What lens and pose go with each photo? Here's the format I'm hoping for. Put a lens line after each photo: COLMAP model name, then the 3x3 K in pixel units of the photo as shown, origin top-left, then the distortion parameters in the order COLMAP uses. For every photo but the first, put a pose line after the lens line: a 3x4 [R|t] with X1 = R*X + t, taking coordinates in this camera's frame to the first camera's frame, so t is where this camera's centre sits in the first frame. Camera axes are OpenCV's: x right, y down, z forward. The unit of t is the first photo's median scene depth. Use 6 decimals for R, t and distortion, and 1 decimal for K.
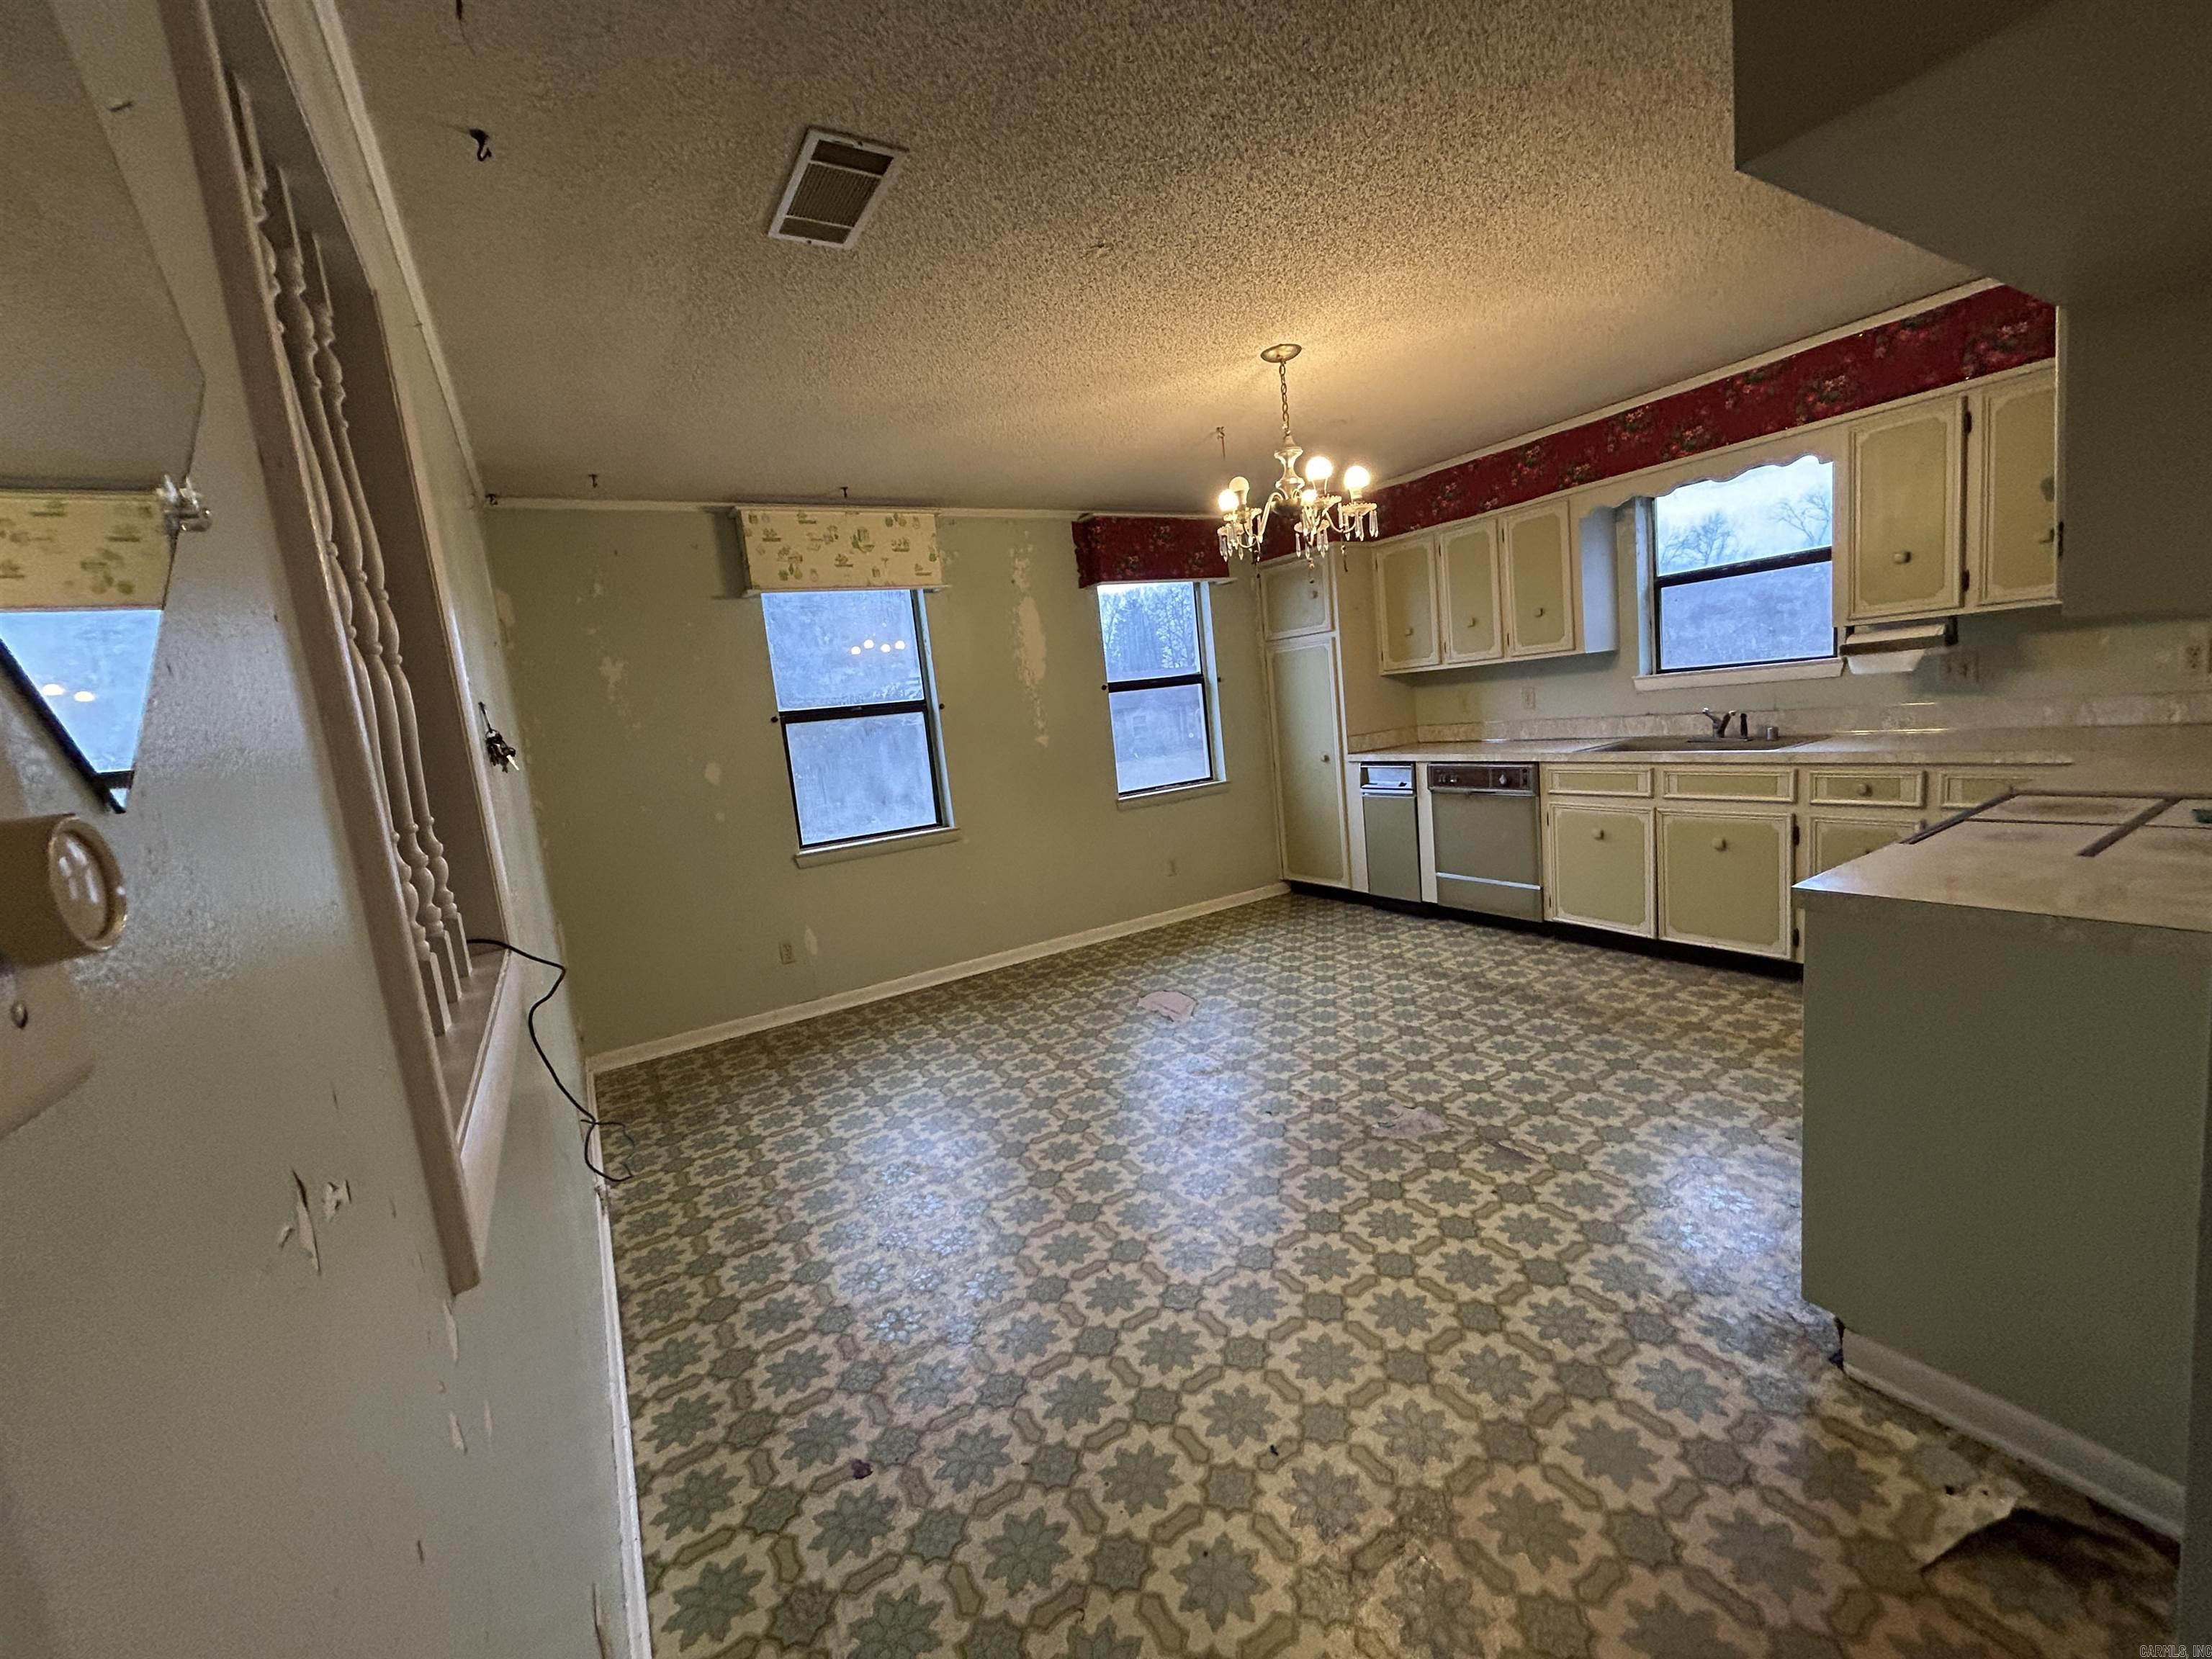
lens RADIAL K [[891.9, 0, 1104.6], [0, 891.9, 826.6], [0, 0, 1]] dist [-0.002078, -0.000050]
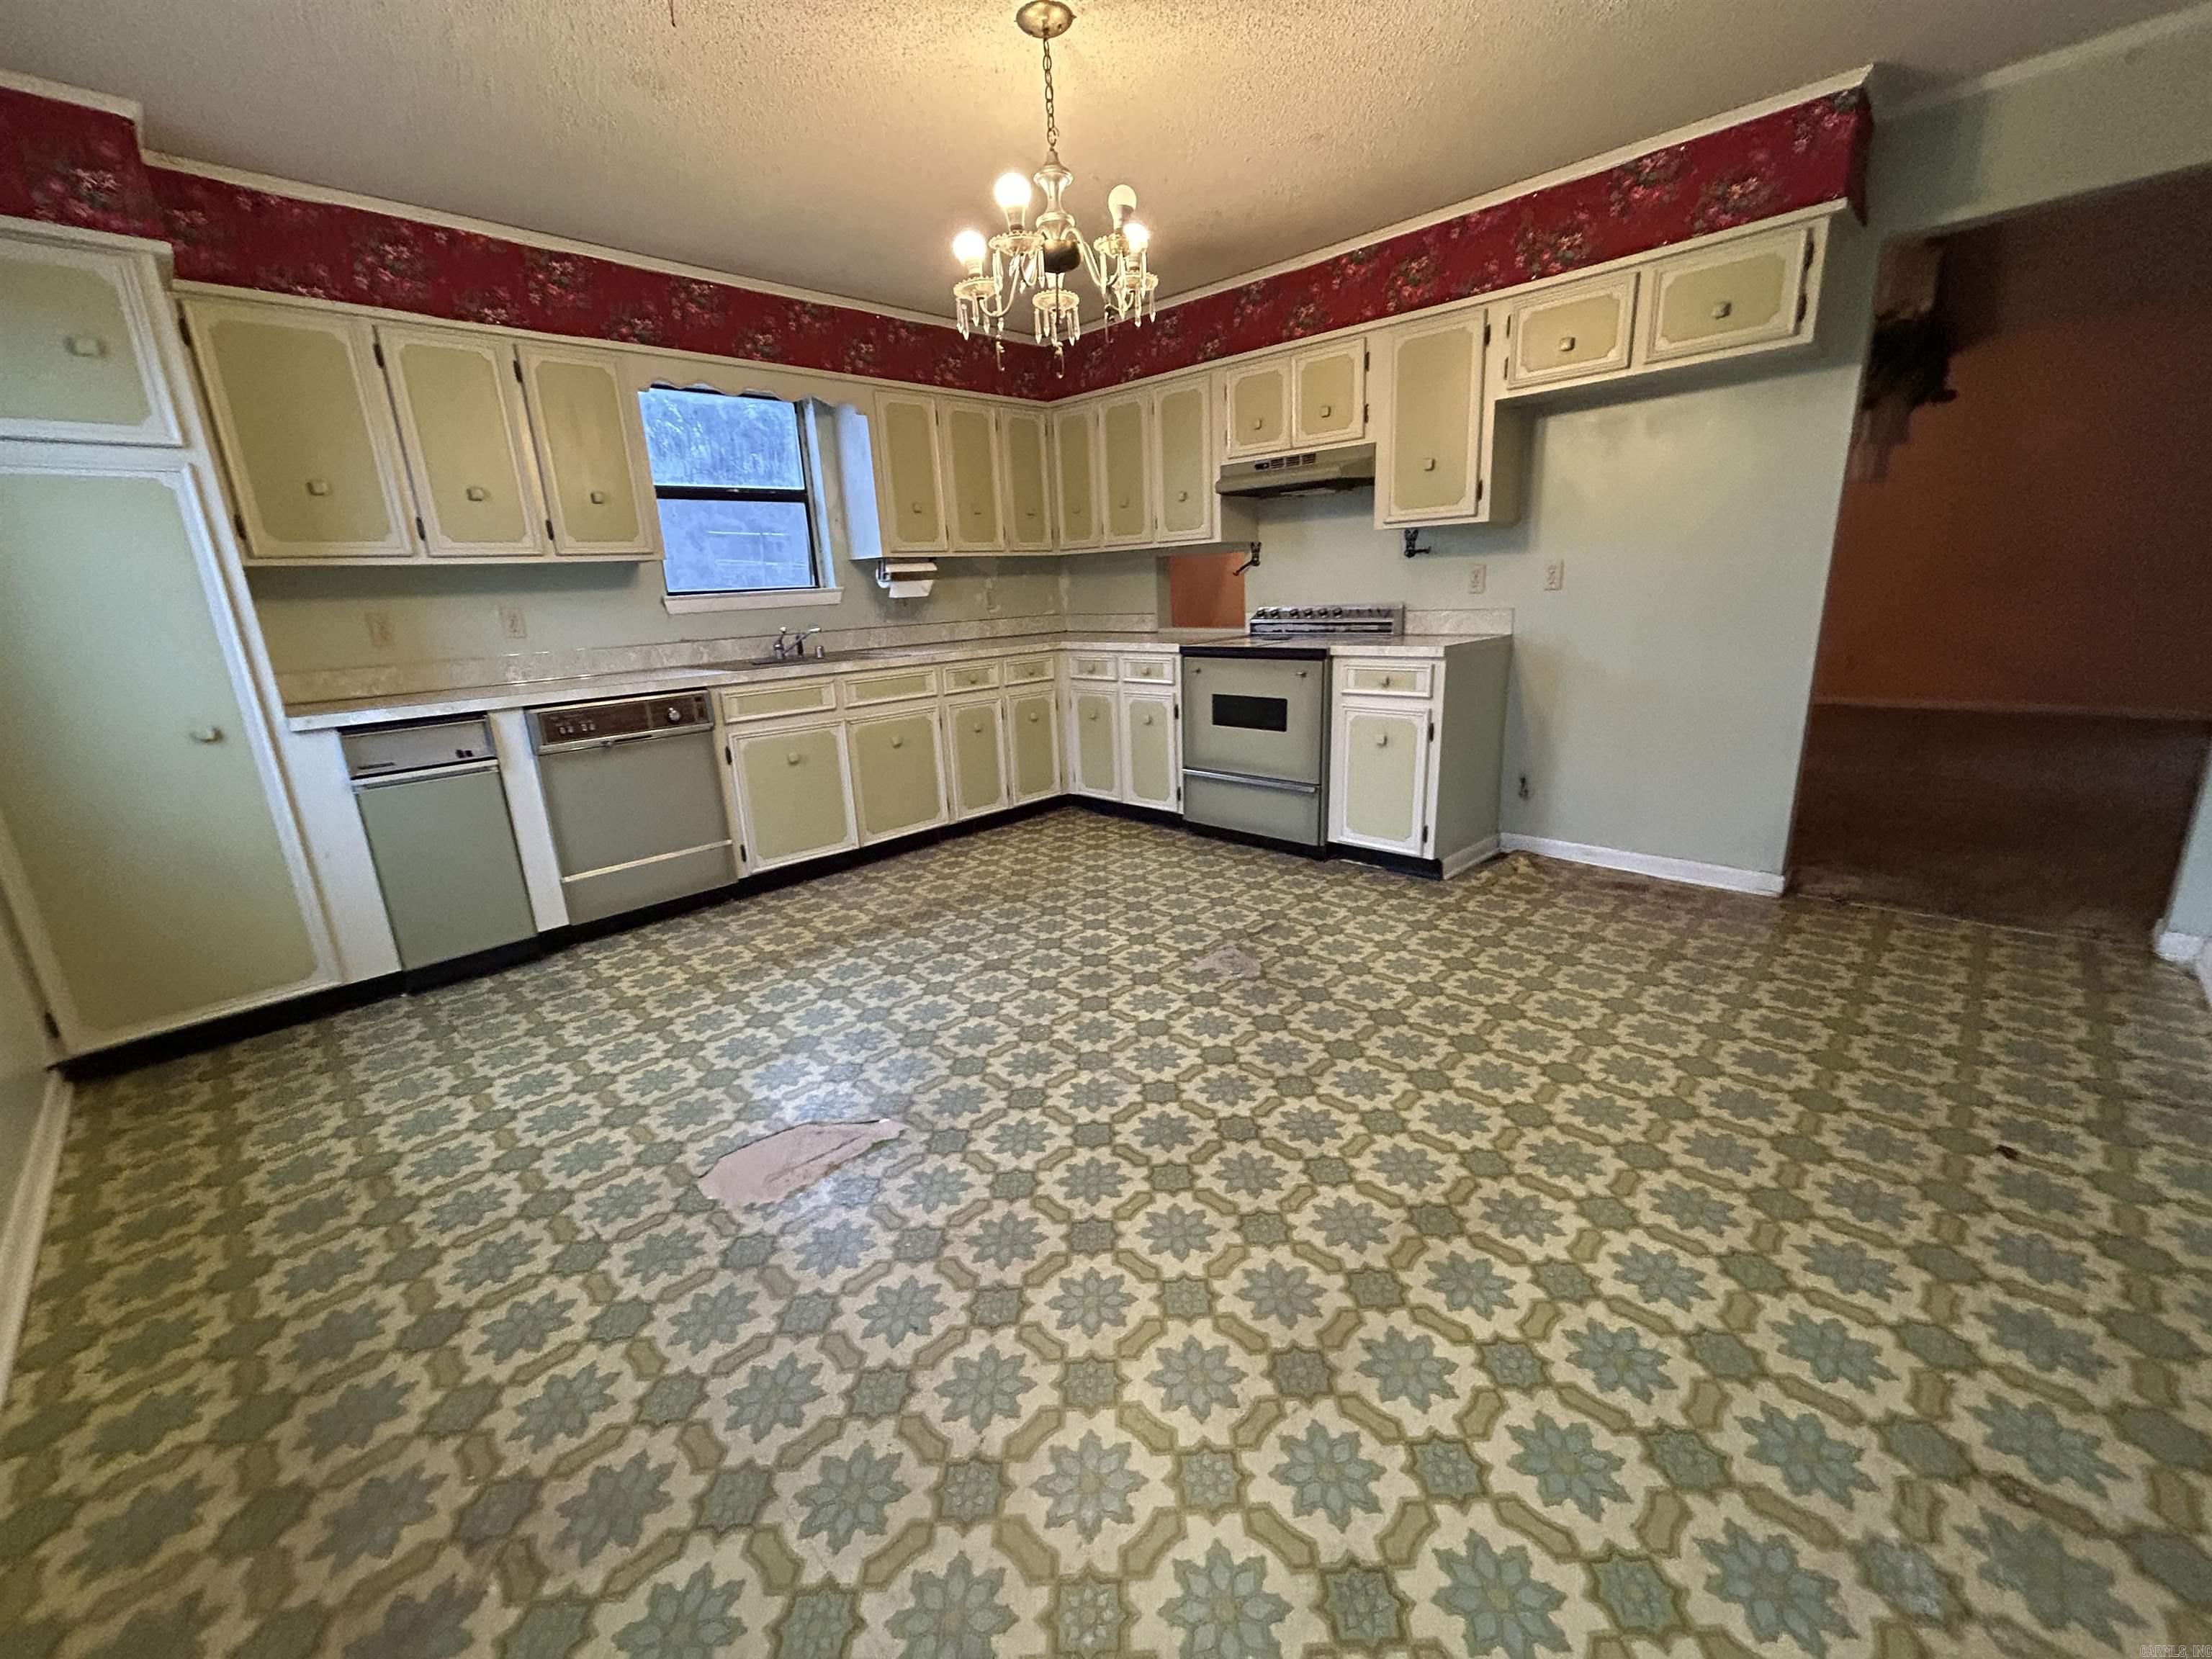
lens RADIAL K [[891.9, 0, 1104.6], [0, 891.9, 826.6], [0, 0, 1]] dist [-0.002078, -0.000050]
pose [[-0.240521, -0.137031, 0.960923, -0.408892], [0.204937, 0.960498, 0.188266, -0.030784], [-0.948763, 0.242210, -0.202938, 0.890334]]
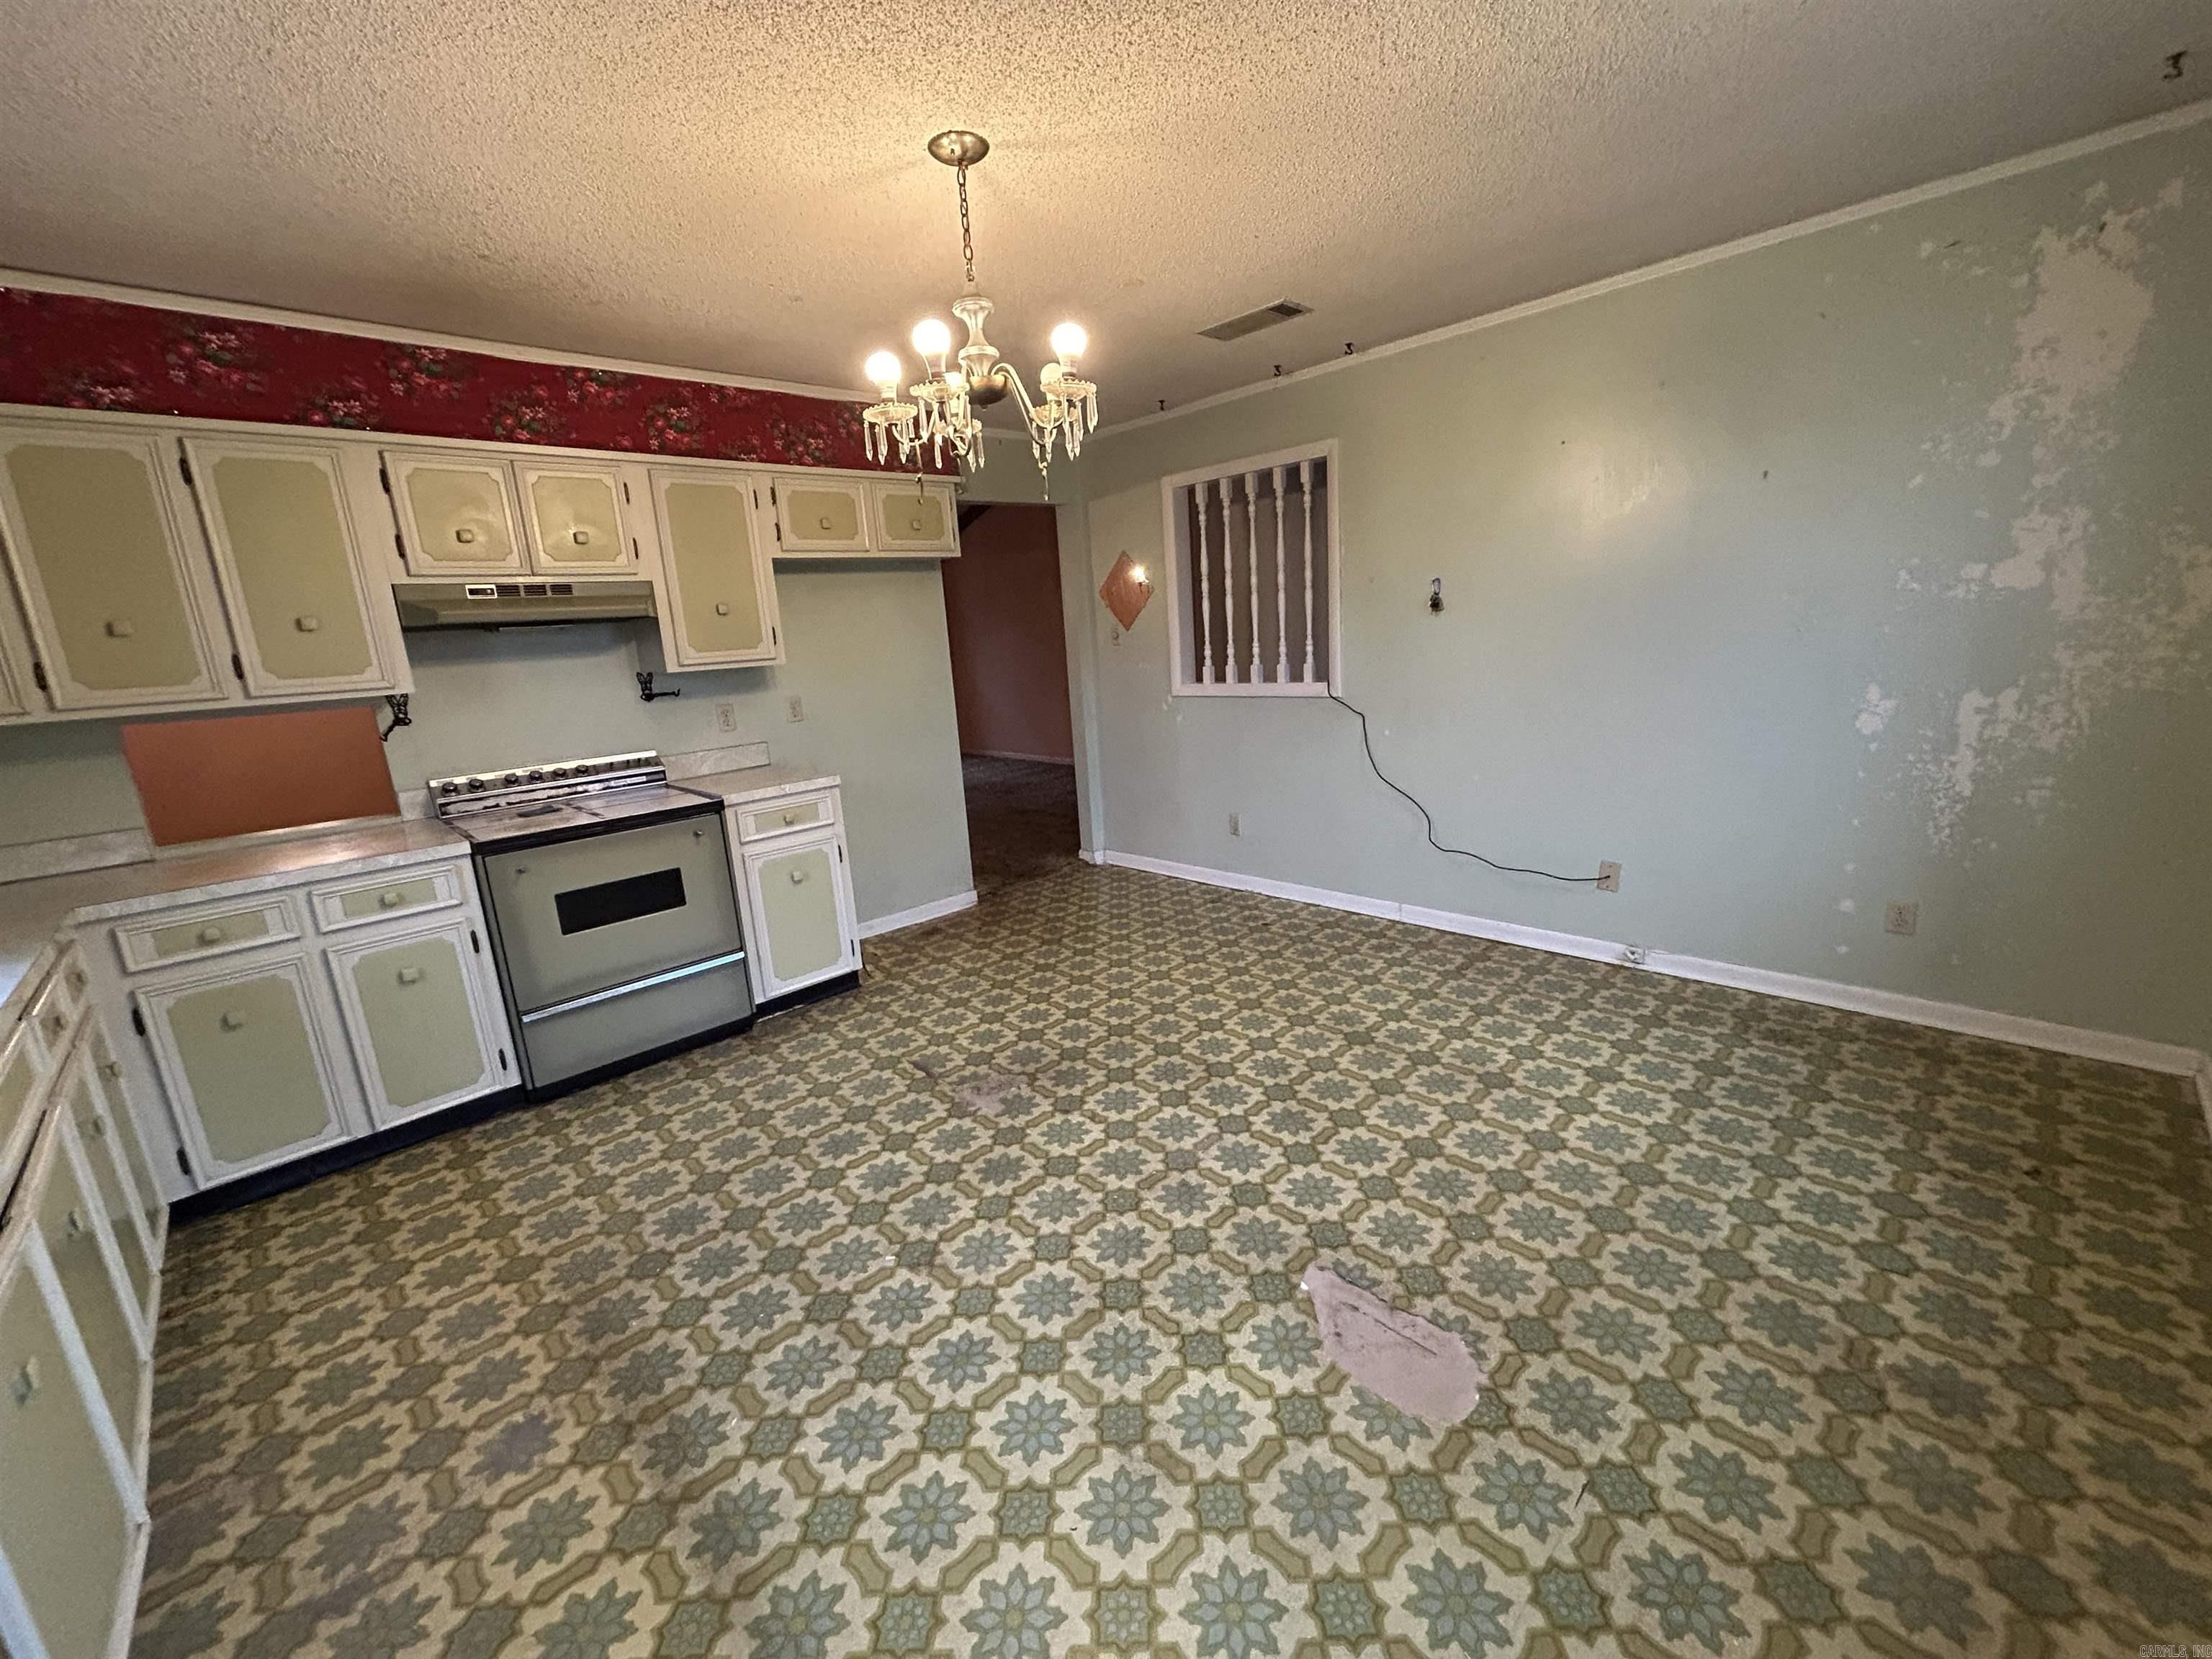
lens RADIAL K [[894.7, 0, 1102.9], [0, 894.7, 826.4], [0, 0, 1]] dist [-0.000842, 0.000432]
pose [[-0.960199, 0.215572, -0.177614, 0.227877], [0.138008, 0.919001, 0.369311, -0.213341], [0.242841, 0.330100, -0.912175, 1.275611]]
